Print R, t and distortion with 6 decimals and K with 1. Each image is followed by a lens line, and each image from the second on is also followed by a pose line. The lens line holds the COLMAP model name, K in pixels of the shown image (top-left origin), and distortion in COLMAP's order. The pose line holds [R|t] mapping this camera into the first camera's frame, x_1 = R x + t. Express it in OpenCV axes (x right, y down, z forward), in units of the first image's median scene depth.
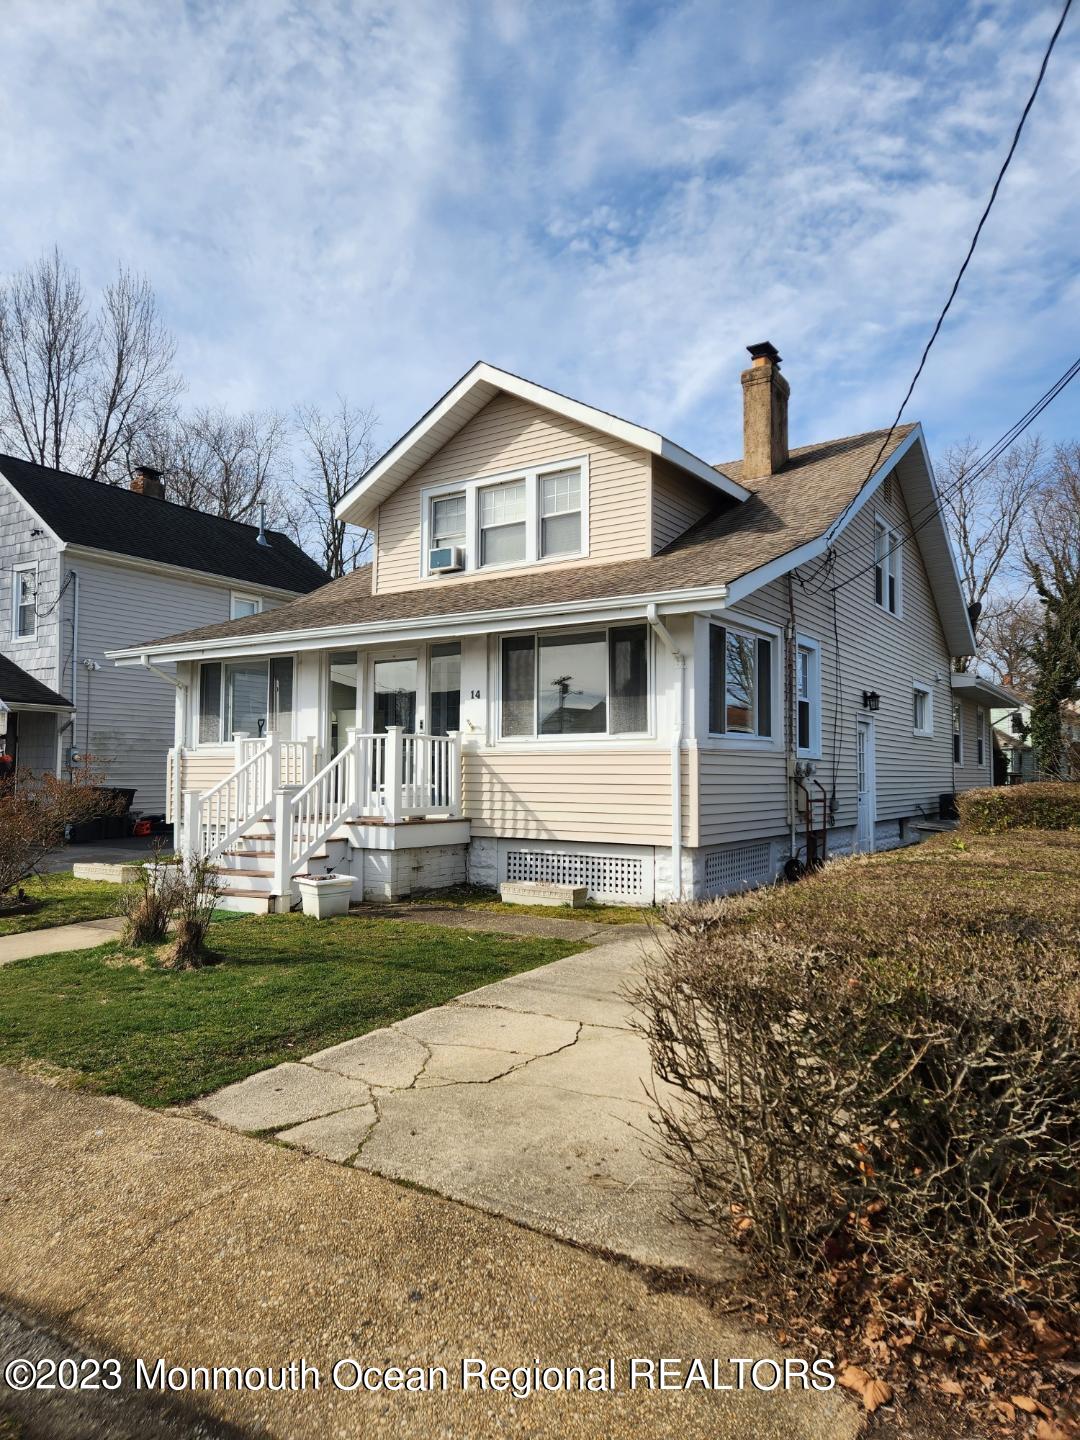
lens RADIAL K [[955.6, 0, 548.1], [0, 955.6, 717.7], [0, 0, 1]] dist [0.065752, -0.000203]
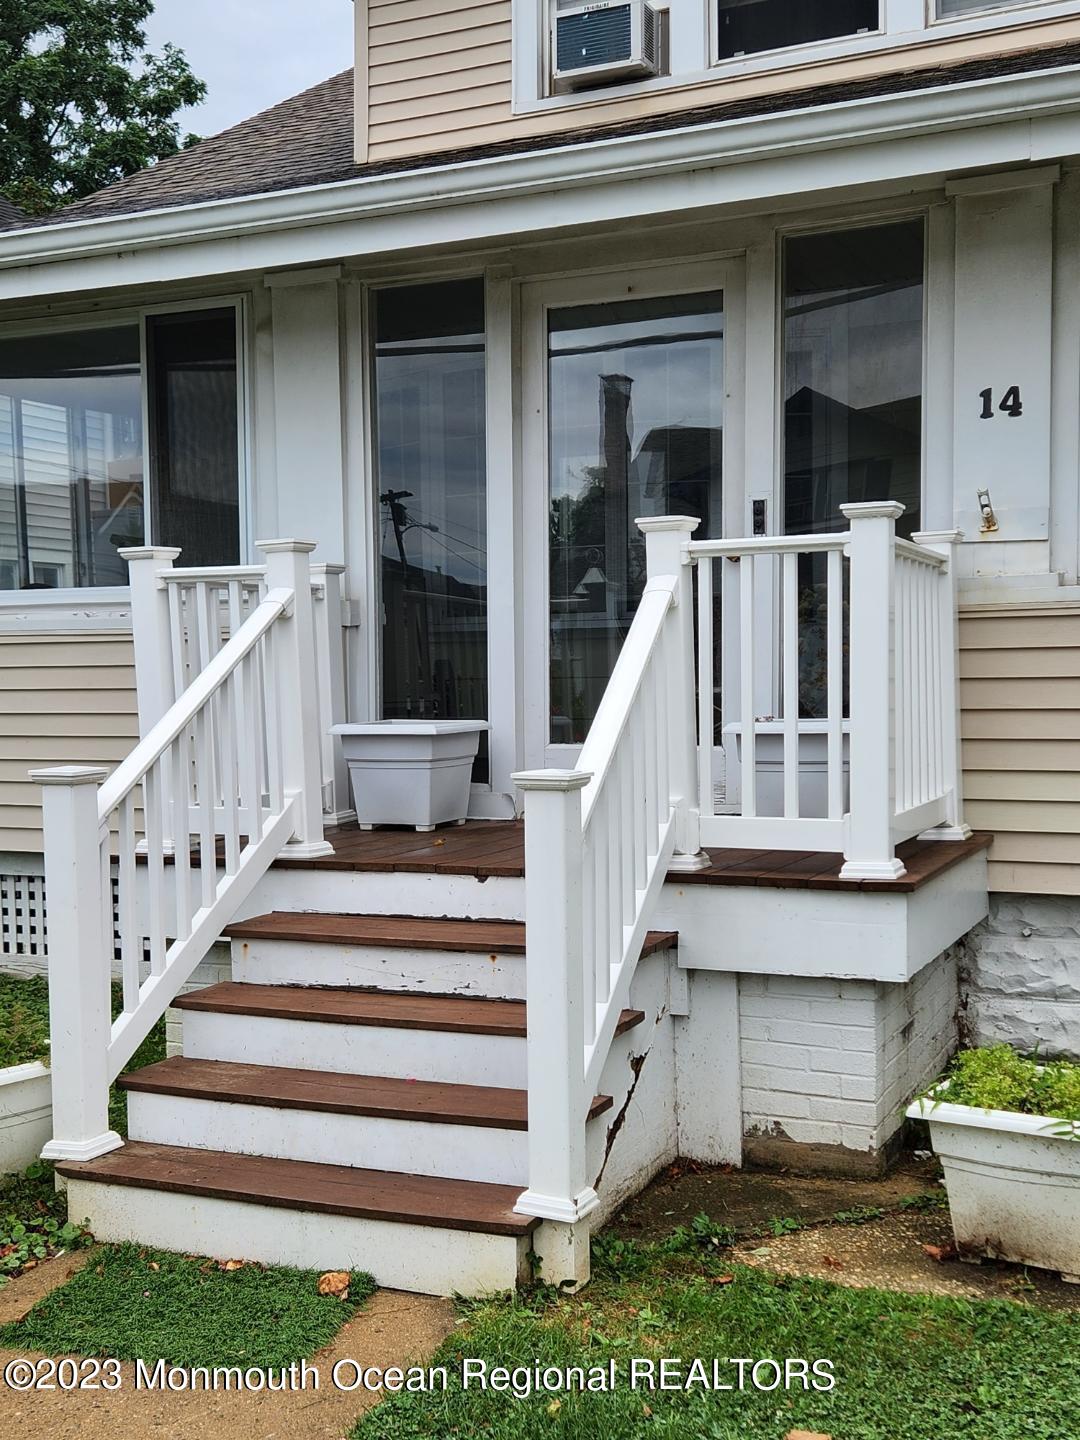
lens RADIAL K [[1639.2, 0, 535.4], [0, 1639.2, 759.3], [0, 0, 1]] dist [0.058063, -0.016973]
pose [[0.990065, -0.028971, 0.137592, -0.256056], [0.012849, 0.993090, 0.116649, 0.020051], [-0.140021, -0.113722, 0.983596, 0.471463]]
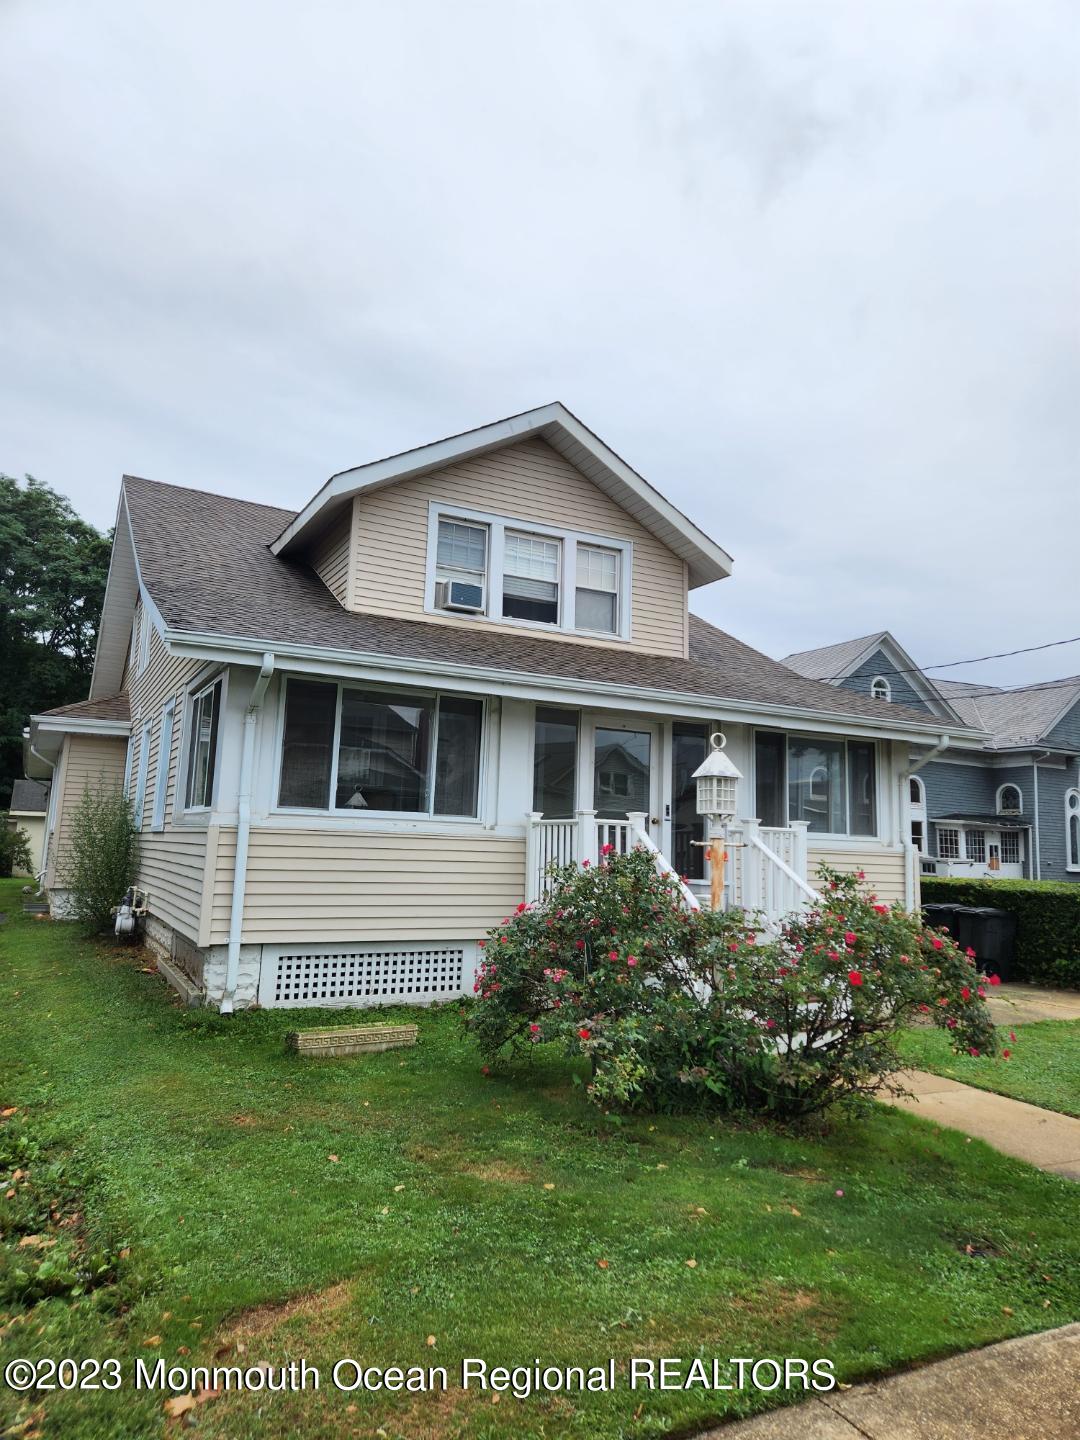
lens RADIAL K [[955.6, 0, 548.1], [0, 955.6, 717.7], [0, 0, 1]] dist [0.065752, -0.000203]
pose [[0.492366, 0.132913, 0.860180, -0.902079], [-0.084067, 0.990913, -0.104994, 0.022737], [-0.866319, -0.020617, 0.499066, 0.614222]]
